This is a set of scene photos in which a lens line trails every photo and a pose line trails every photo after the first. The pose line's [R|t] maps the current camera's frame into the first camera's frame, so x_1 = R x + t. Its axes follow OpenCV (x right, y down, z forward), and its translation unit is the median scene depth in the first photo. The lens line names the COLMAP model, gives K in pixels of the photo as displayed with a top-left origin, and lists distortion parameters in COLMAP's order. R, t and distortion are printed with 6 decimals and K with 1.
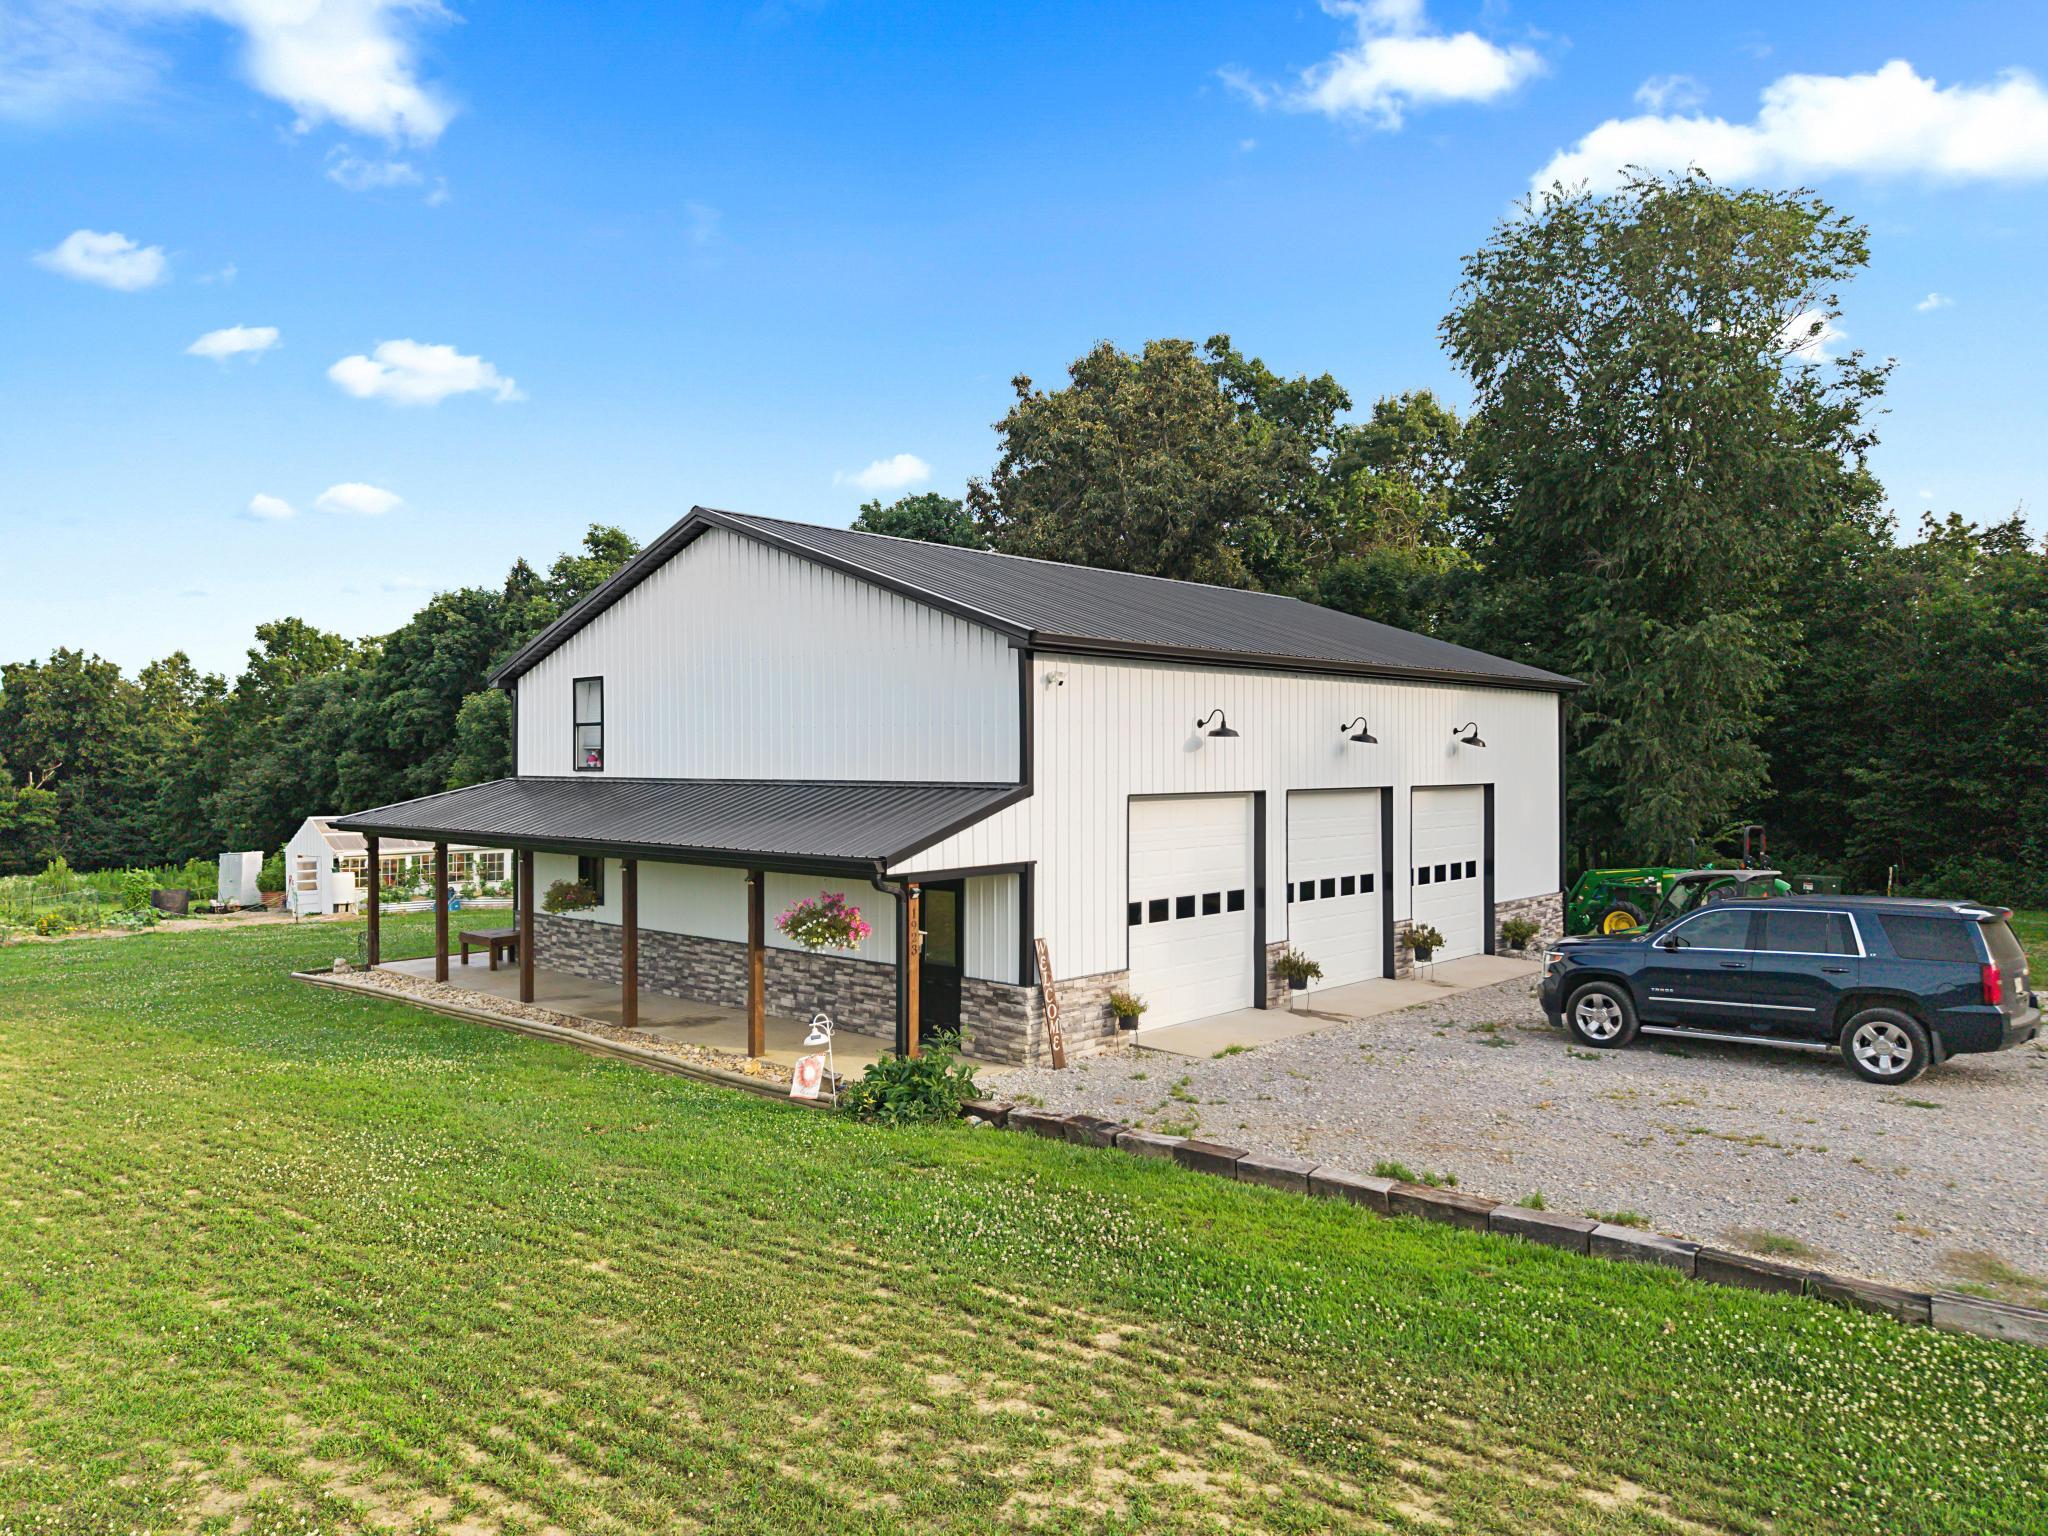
lens RADIAL K [[1420.4, 0, 1030.8], [0, 1420.4, 762.8], [0, 0, 1]] dist [0.016522, -0.002760]
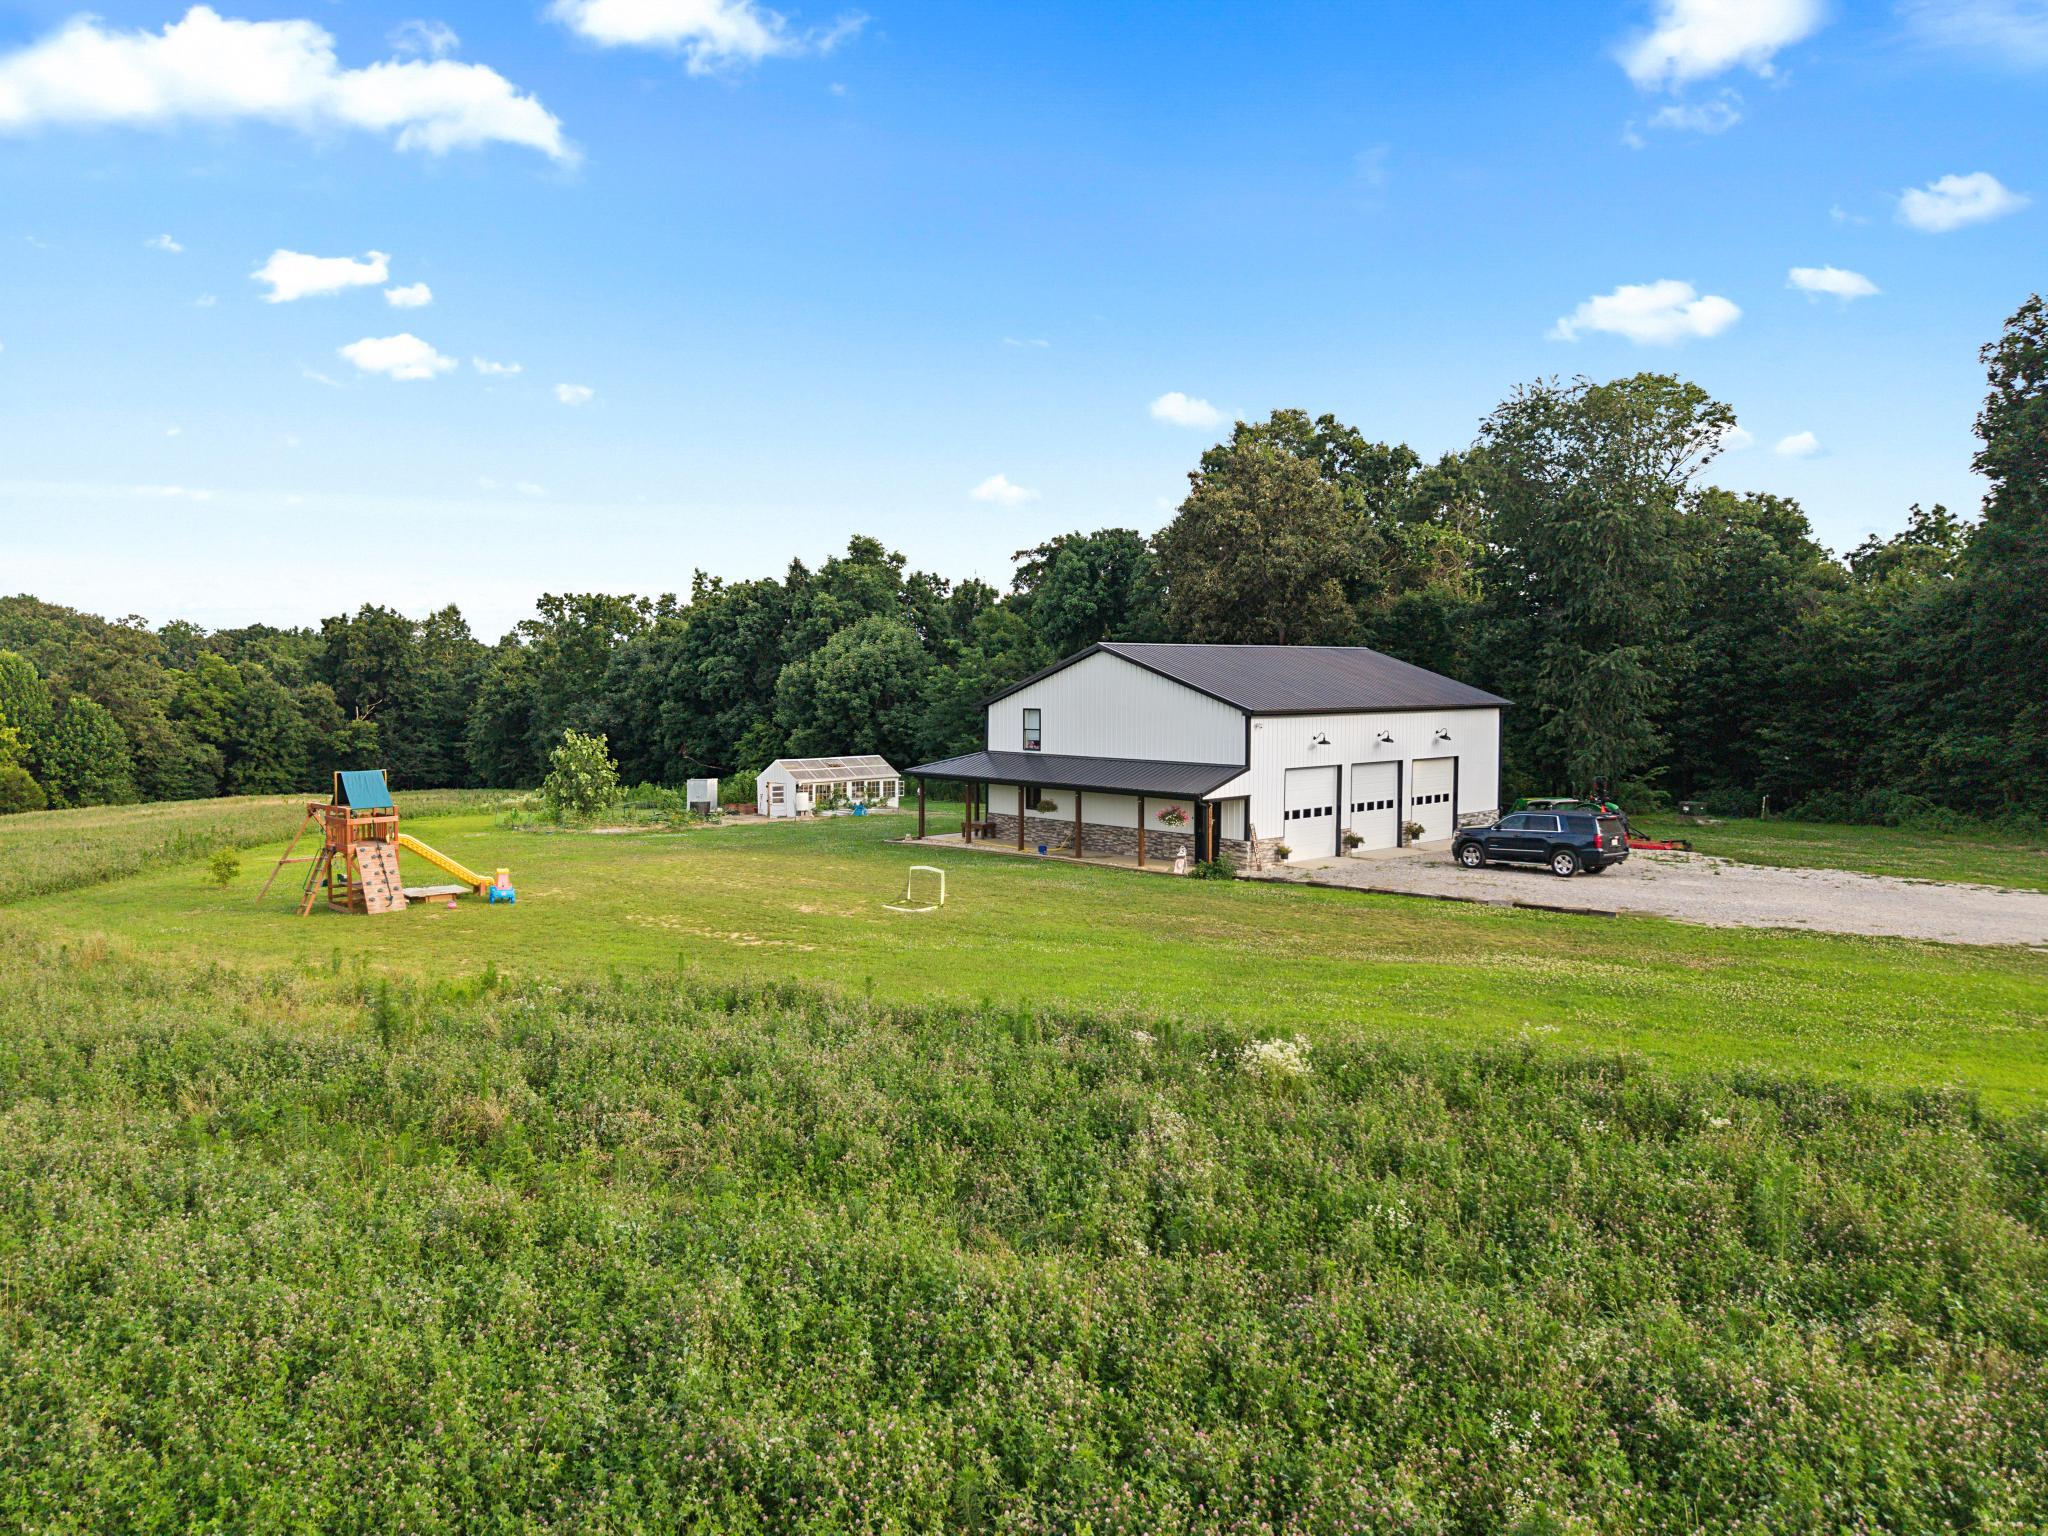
lens RADIAL K [[1420.4, 0, 1005.3], [0, 1420.4, 773.4], [0, 0, 1]] dist [0.016522, -0.002760]
pose [[0.996257, 0.006532, -0.086194, -0.146656], [-0.000930, 0.997893, 0.064874, -0.092467], [0.086436, -0.064551, 0.994164, -1.087646]]
